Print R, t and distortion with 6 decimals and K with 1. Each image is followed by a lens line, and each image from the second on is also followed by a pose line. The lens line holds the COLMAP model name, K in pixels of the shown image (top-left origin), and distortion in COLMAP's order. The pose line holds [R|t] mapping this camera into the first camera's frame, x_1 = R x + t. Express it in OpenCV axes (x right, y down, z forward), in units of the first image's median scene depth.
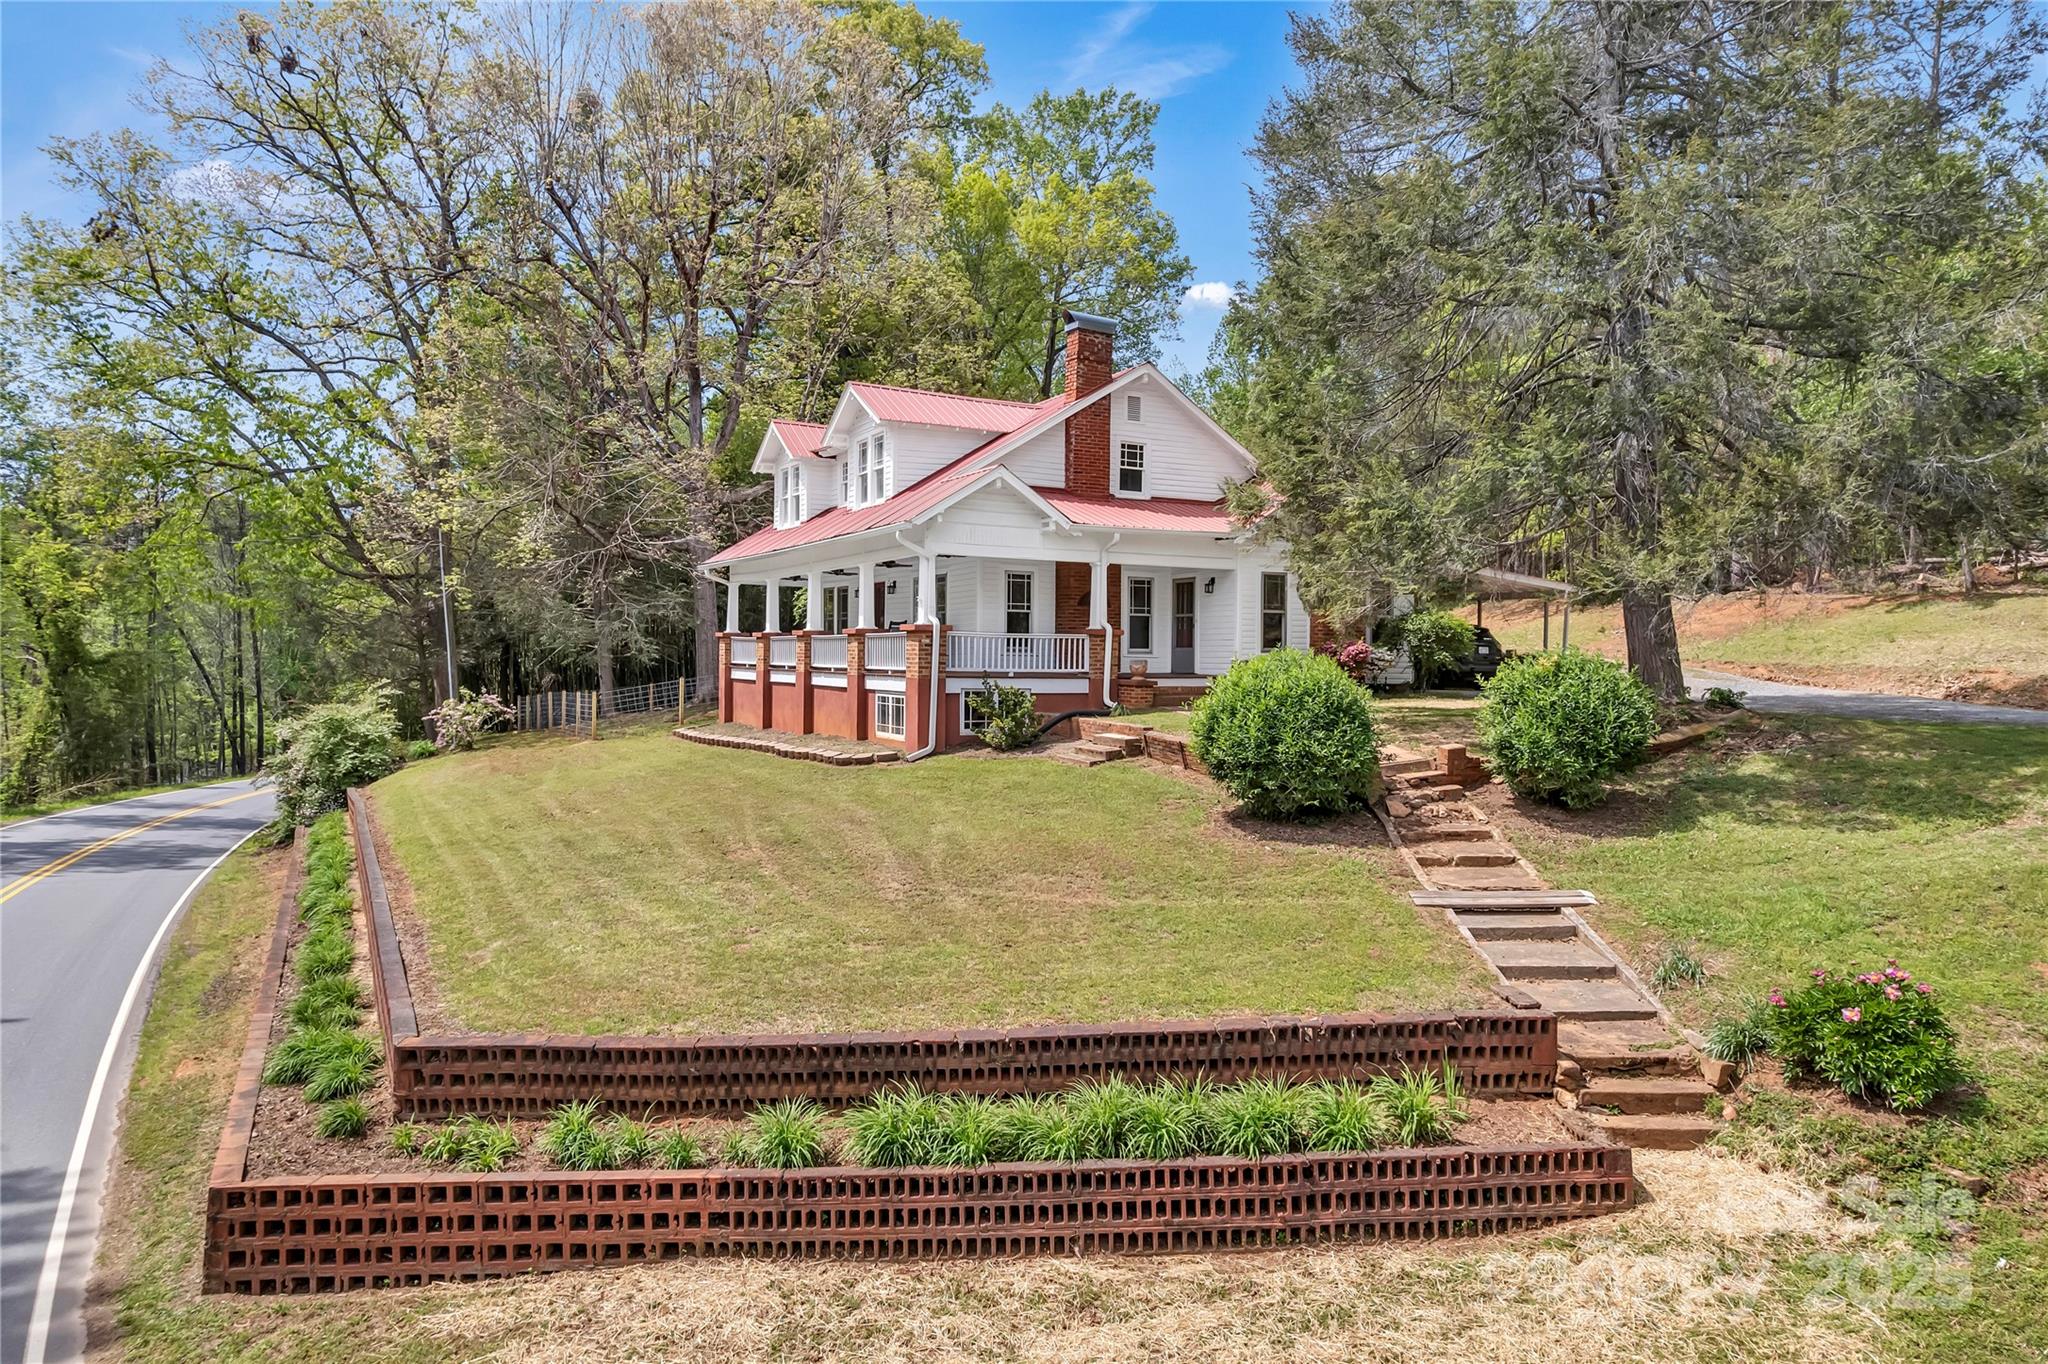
lens RADIAL K [[1294.0, 0, 1024.0], [0, 1294.0, 682.0], [0, 0, 1]] dist [-0.076415, 0.062092]
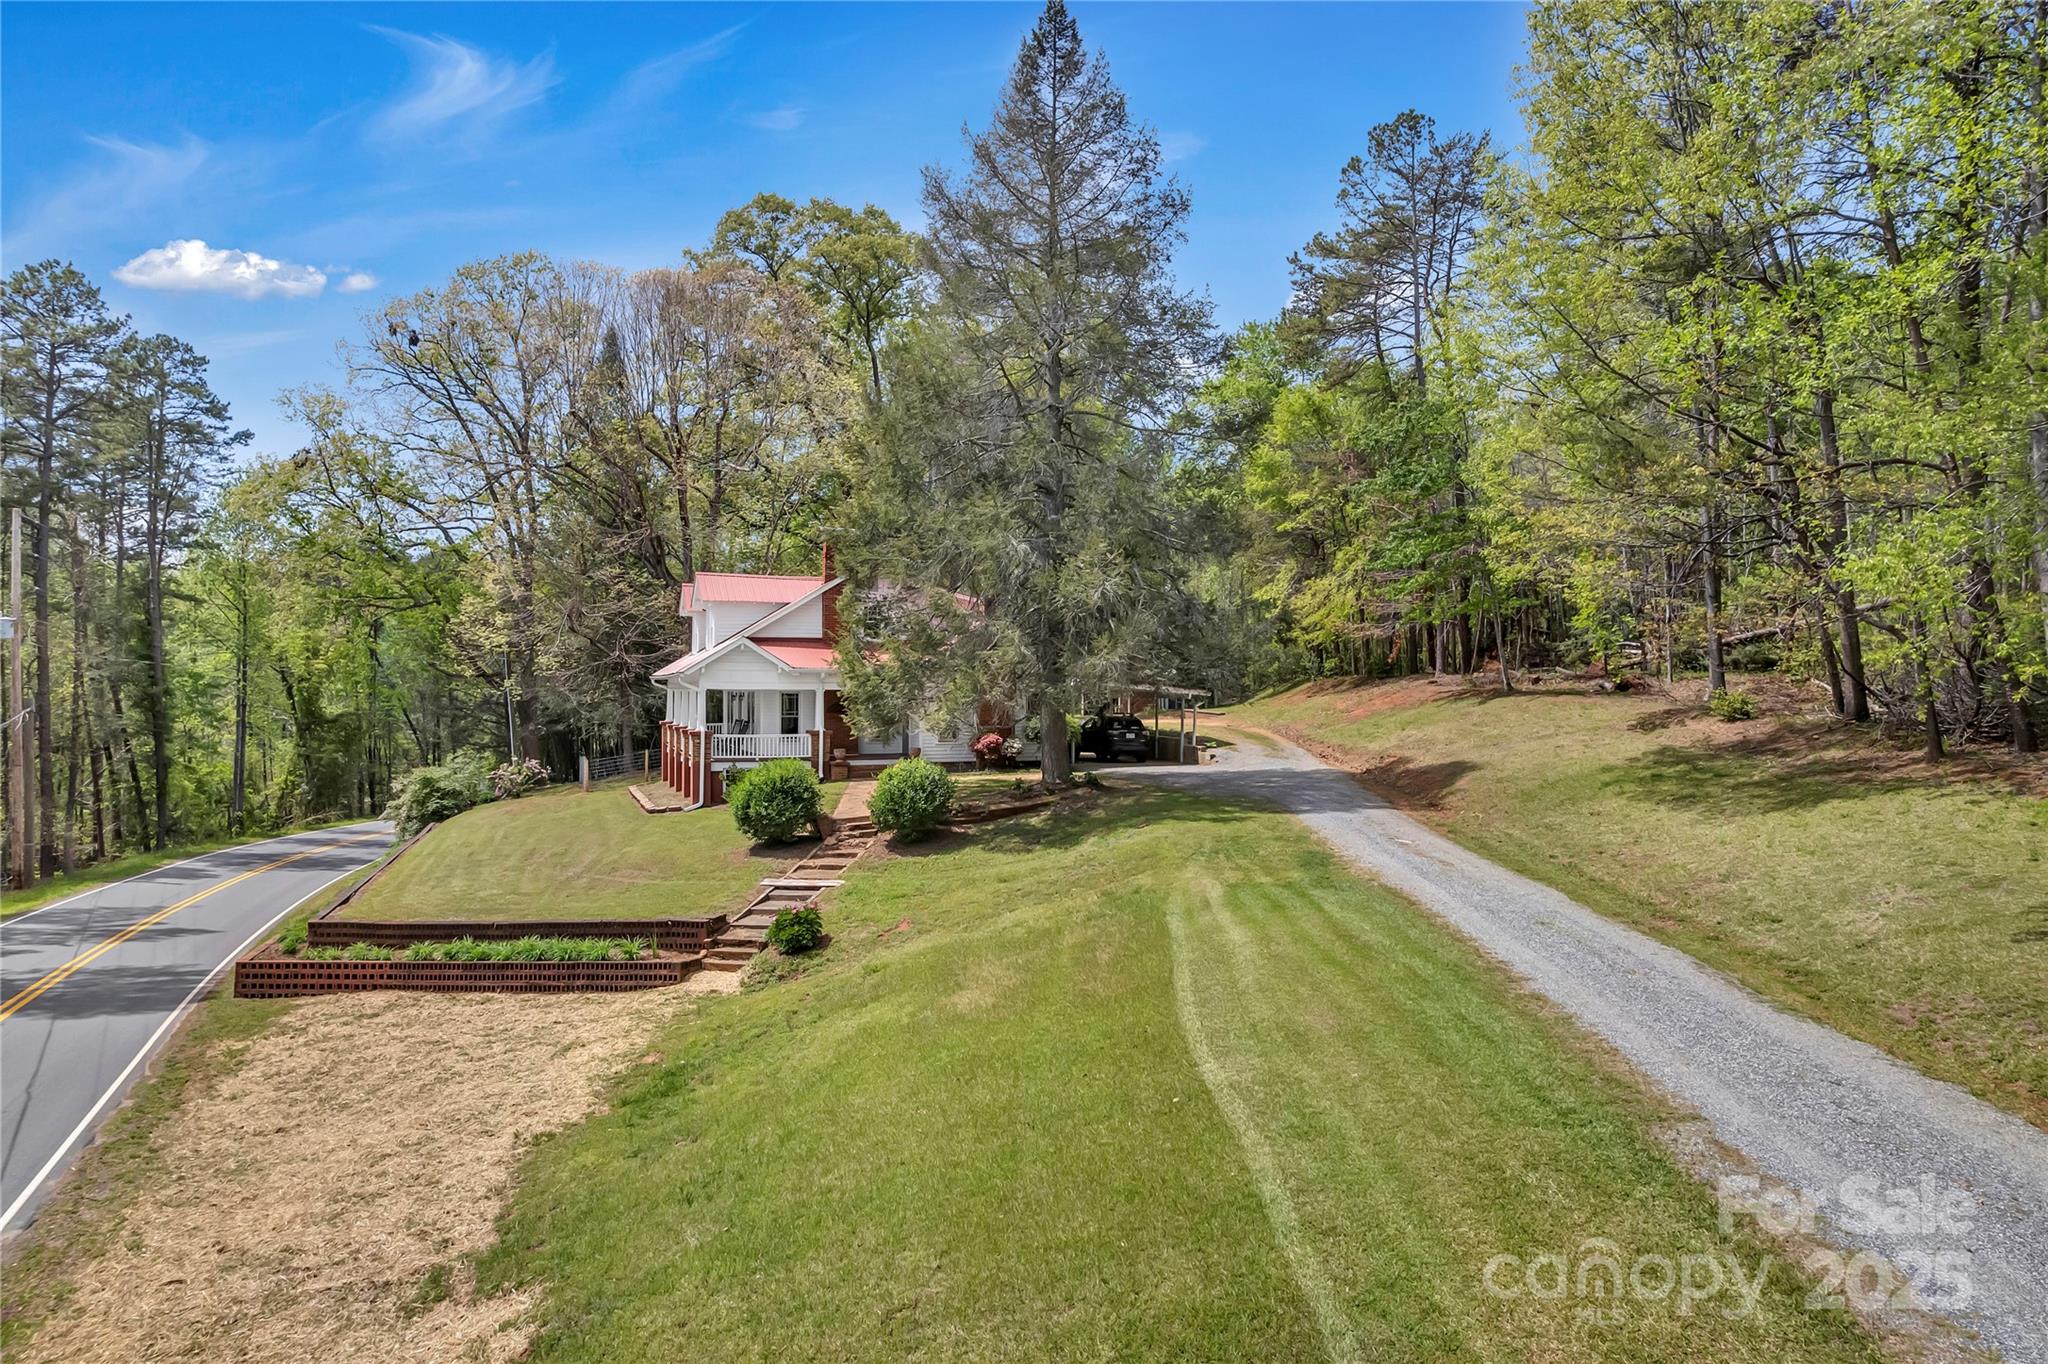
lens RADIAL K [[1294.0, 0, 1024.0], [0, 1294.0, 682.0], [0, 0, 1]] dist [-0.076415, 0.062092]
pose [[0.987261, -0.010862, -0.158738, 1.463207], [0.007009, 0.999667, -0.024817, -0.151246], [0.158955, 0.023388, 0.987009, -1.459324]]
